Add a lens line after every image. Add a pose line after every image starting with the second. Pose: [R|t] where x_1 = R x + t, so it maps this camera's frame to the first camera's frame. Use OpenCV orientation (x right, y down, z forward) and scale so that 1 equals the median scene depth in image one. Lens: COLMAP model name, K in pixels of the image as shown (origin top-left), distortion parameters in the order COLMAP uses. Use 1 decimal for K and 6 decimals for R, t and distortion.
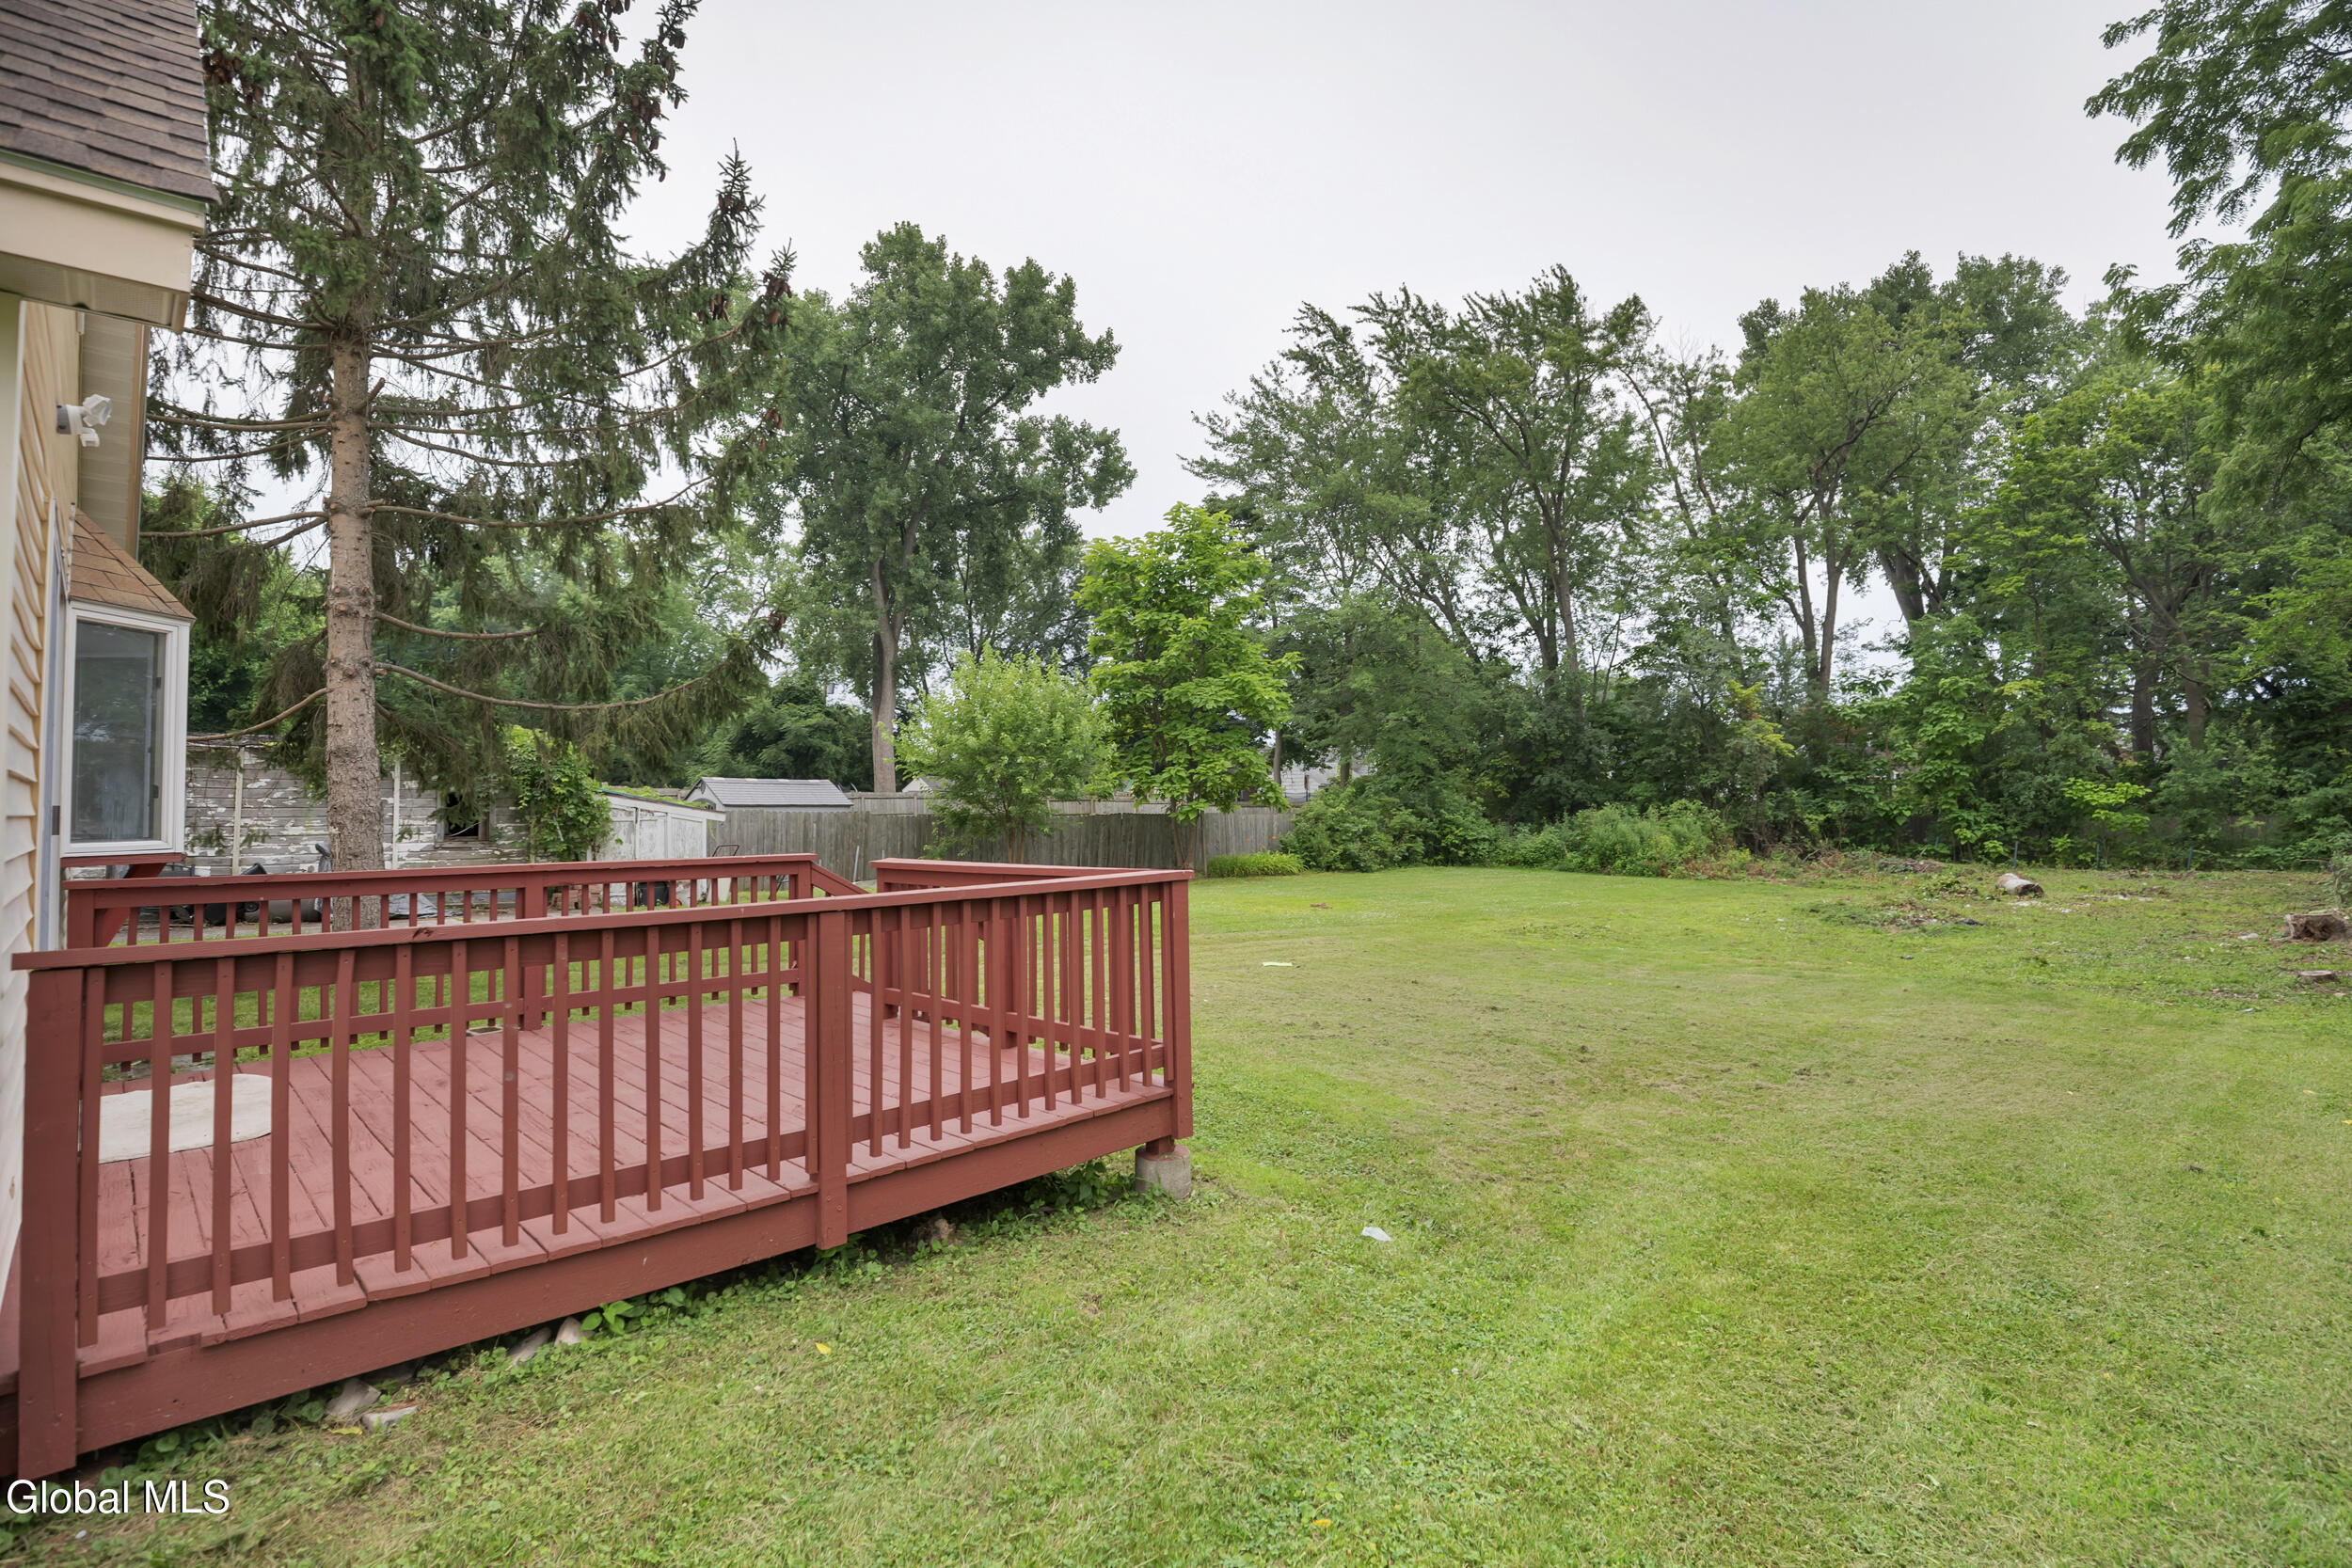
lens RADIAL K [[1136.8, 0, 1178.5], [0, 1136.8, 759.6], [0, 0, 1]] dist [-0.002521, -0.000616]
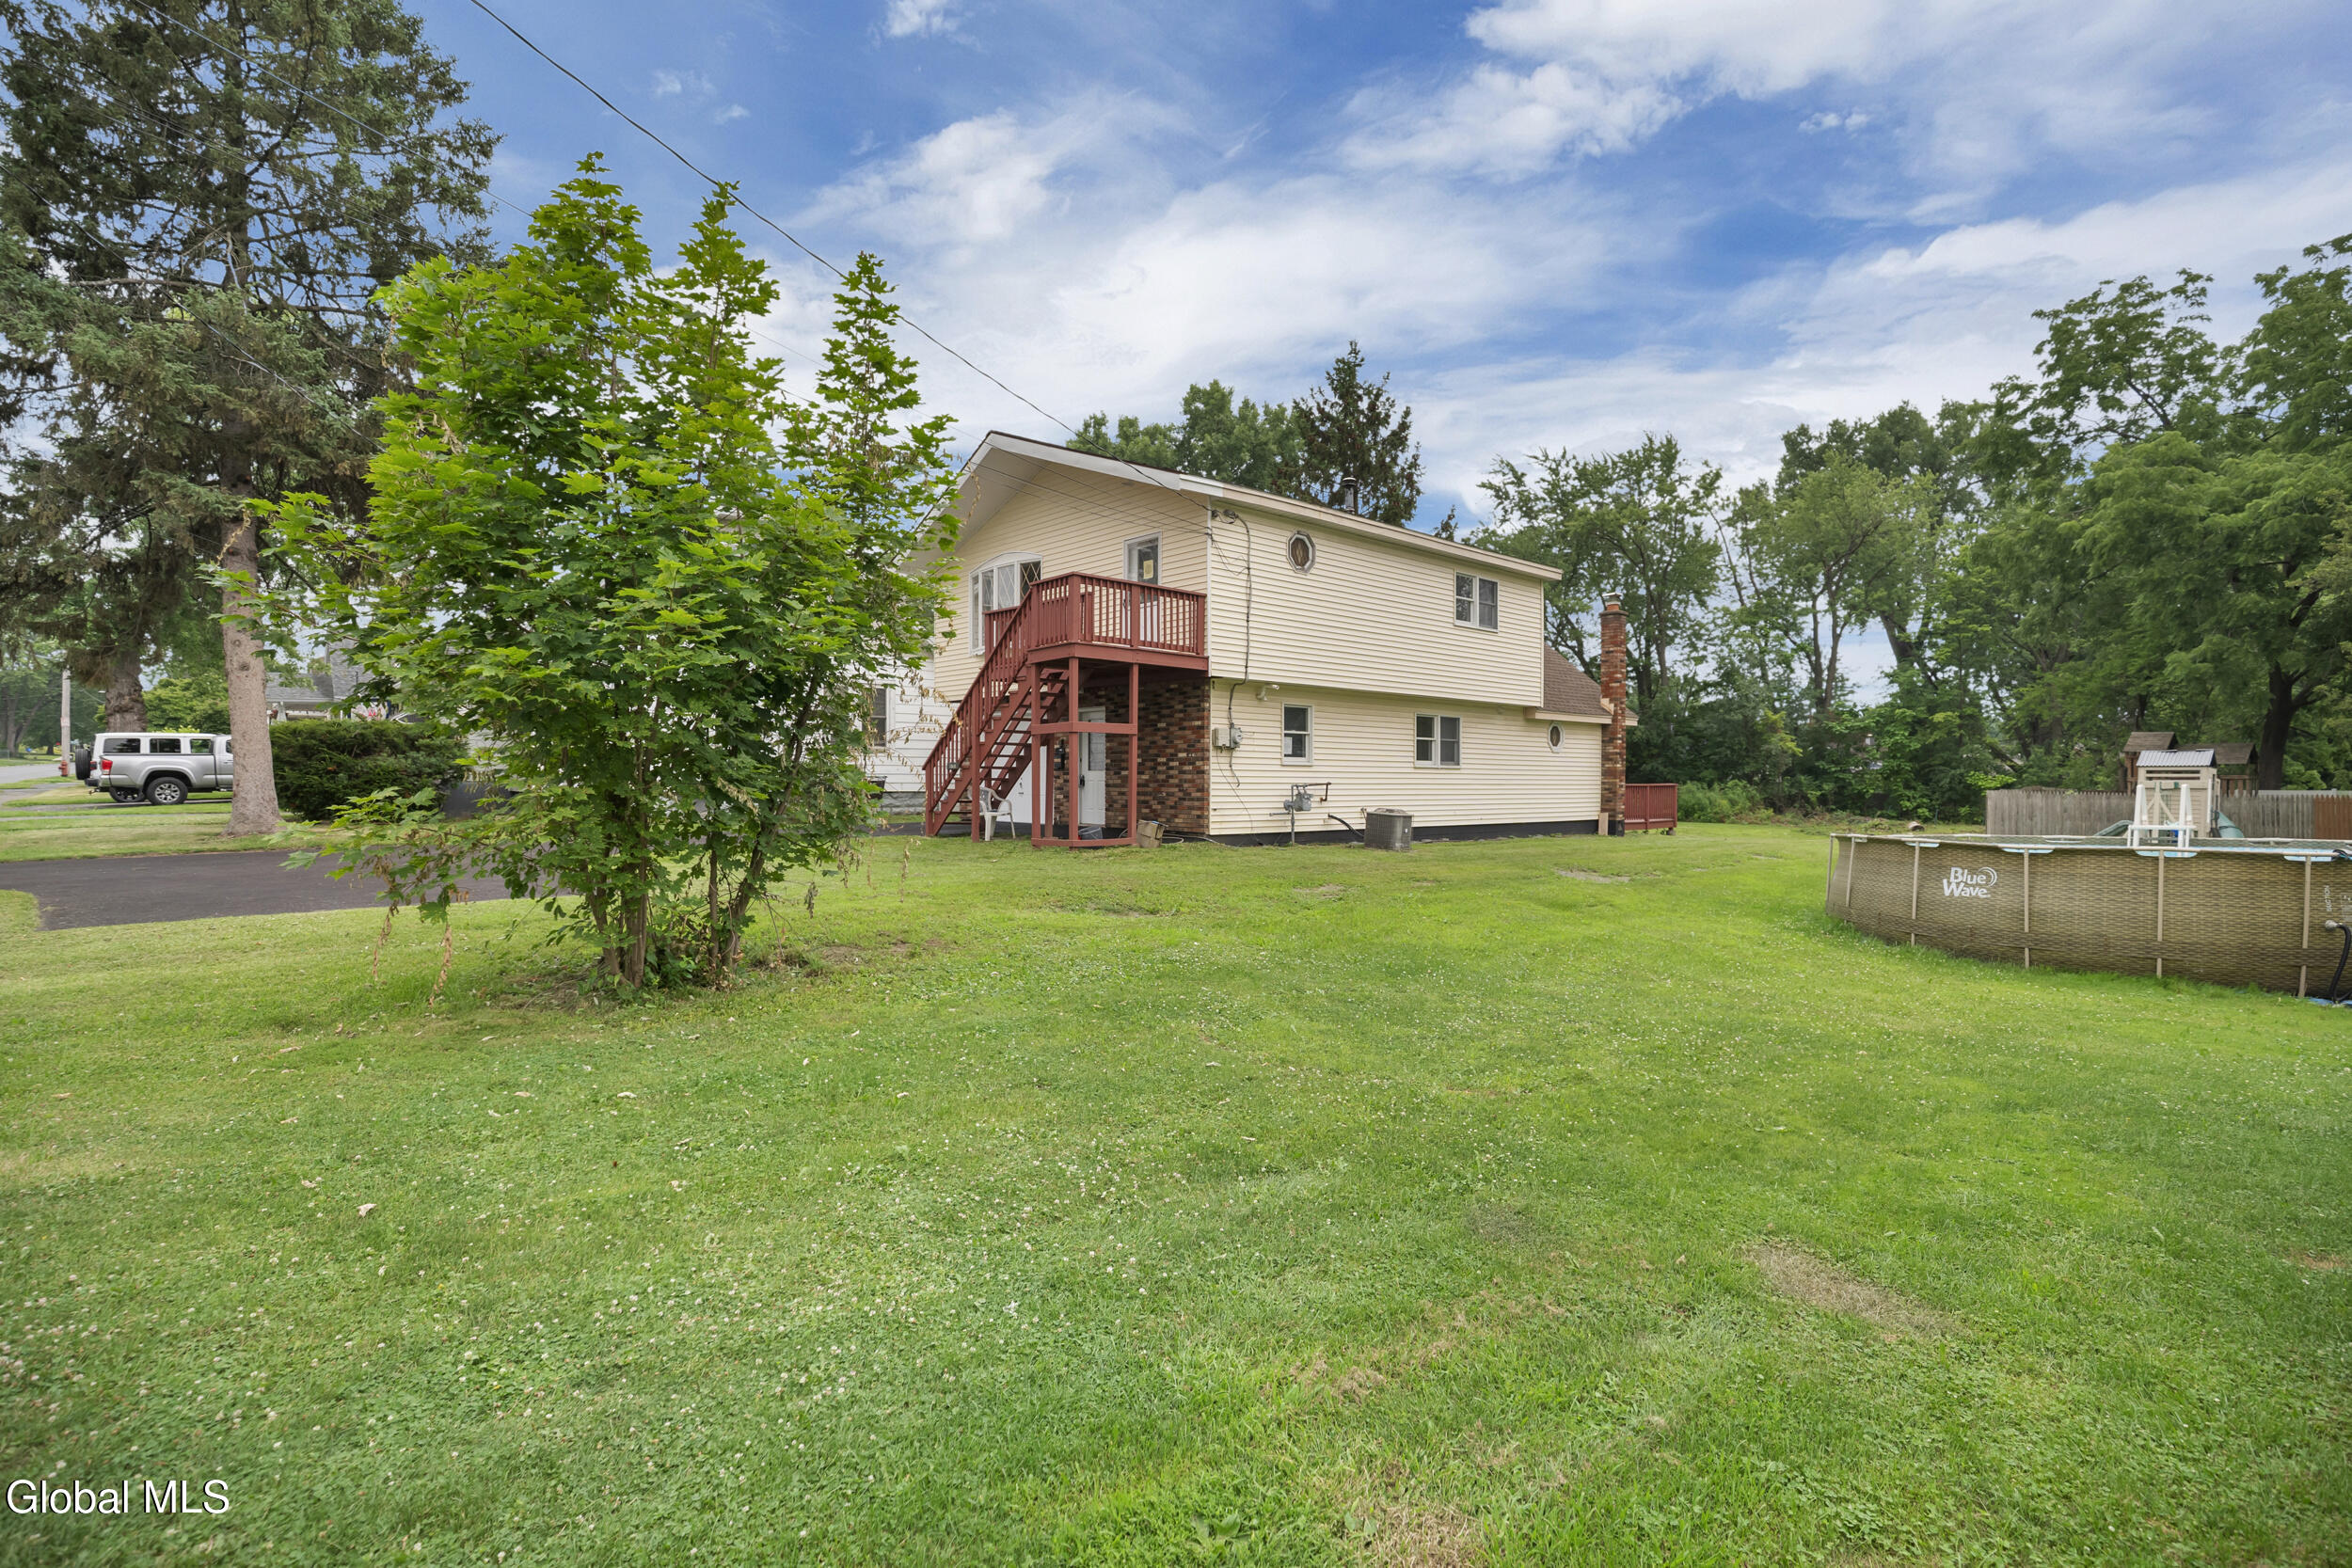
lens RADIAL K [[1102.9, 0, 1176.0], [0, 1102.9, 784.0], [0, 0, 1]] dist [-0.001291, -0.000225]
pose [[0.999263, 0.019770, -0.032900, -0.305188], [-0.018296, 0.998841, 0.044527, -0.015500], [0.033742, -0.043892, 0.998466, -0.612981]]
